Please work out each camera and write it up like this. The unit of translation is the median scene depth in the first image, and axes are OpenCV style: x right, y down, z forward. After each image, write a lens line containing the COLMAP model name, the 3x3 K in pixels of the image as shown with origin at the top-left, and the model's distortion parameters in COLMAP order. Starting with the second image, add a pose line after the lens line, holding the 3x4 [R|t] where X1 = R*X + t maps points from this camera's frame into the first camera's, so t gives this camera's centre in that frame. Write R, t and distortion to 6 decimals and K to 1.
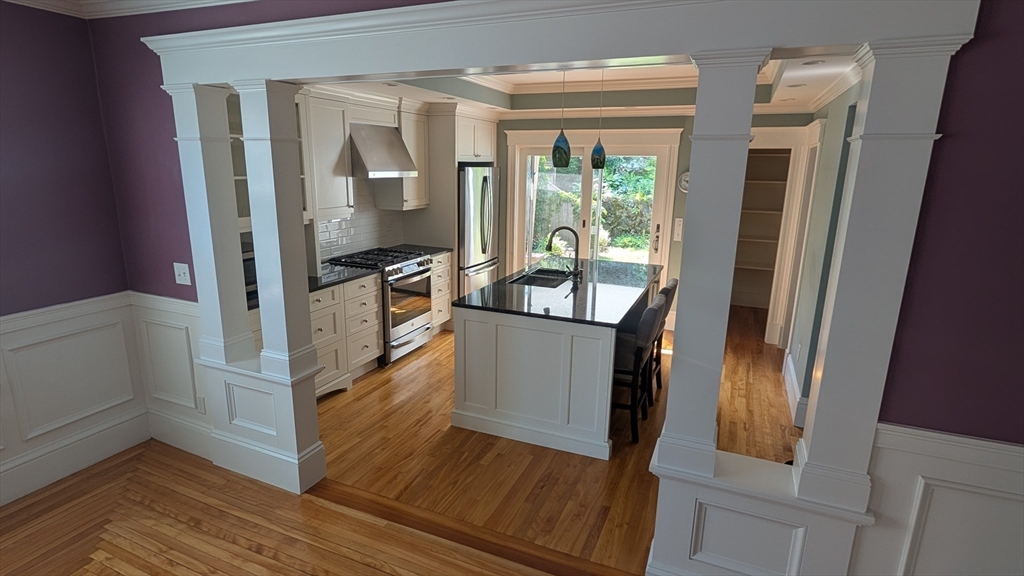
lens RADIAL K [[514.6, 0, 511.0], [0, 514.6, 288.4], [0, 0, 1]] dist [-0.021383, -0.000015]
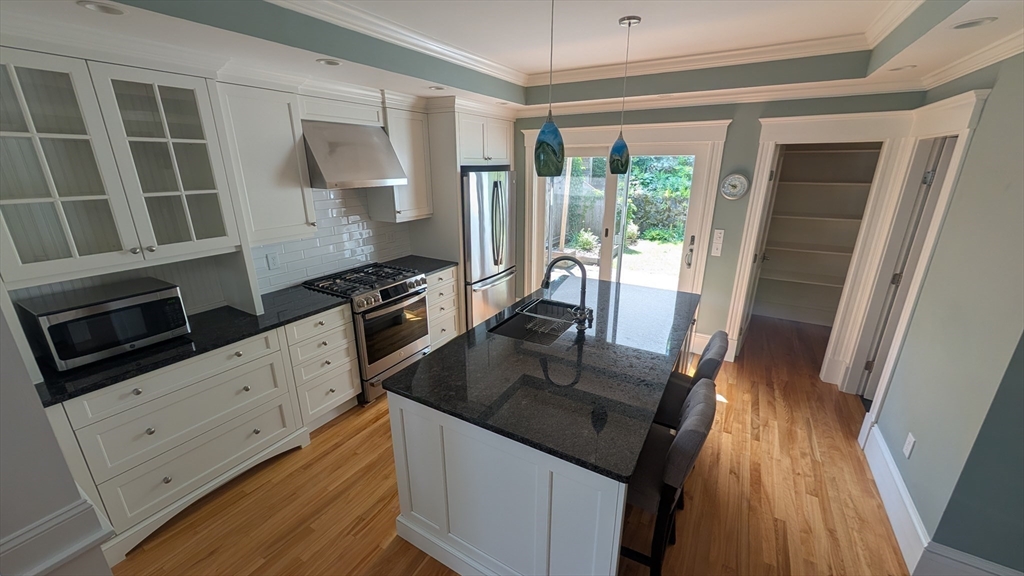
lens RADIAL K [[388.1, 0, 516.8], [0, 388.1, 285.6], [0, 0, 1]] dist [-0.008525, -0.000053]
pose [[0.993076, 0.020387, -0.115692, 0.077860], [-0.012755, 0.997716, 0.066327, -0.090715], [0.116780, -0.064392, 0.991068, 0.352559]]
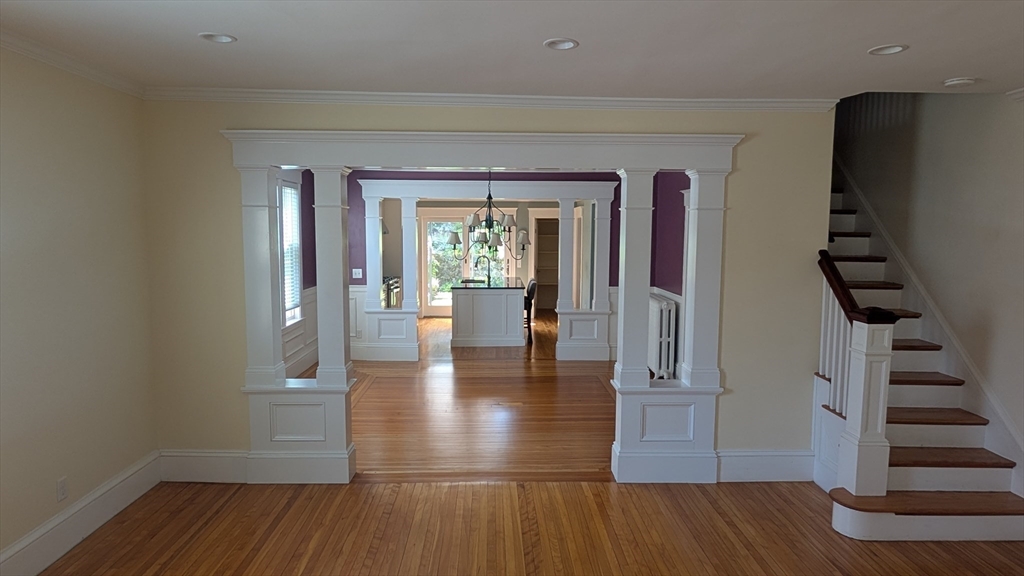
lens RADIAL K [[571.1, 0, 510.7], [0, 571.1, 285.8], [0, 0, 1]] dist [0.000514, 0.000004]
pose [[0.910126, -0.049207, 0.411399, -0.600465], [0.104937, 0.987925, -0.113983, 0.220445], [-0.400822, 0.146910, 0.904300, -0.902918]]
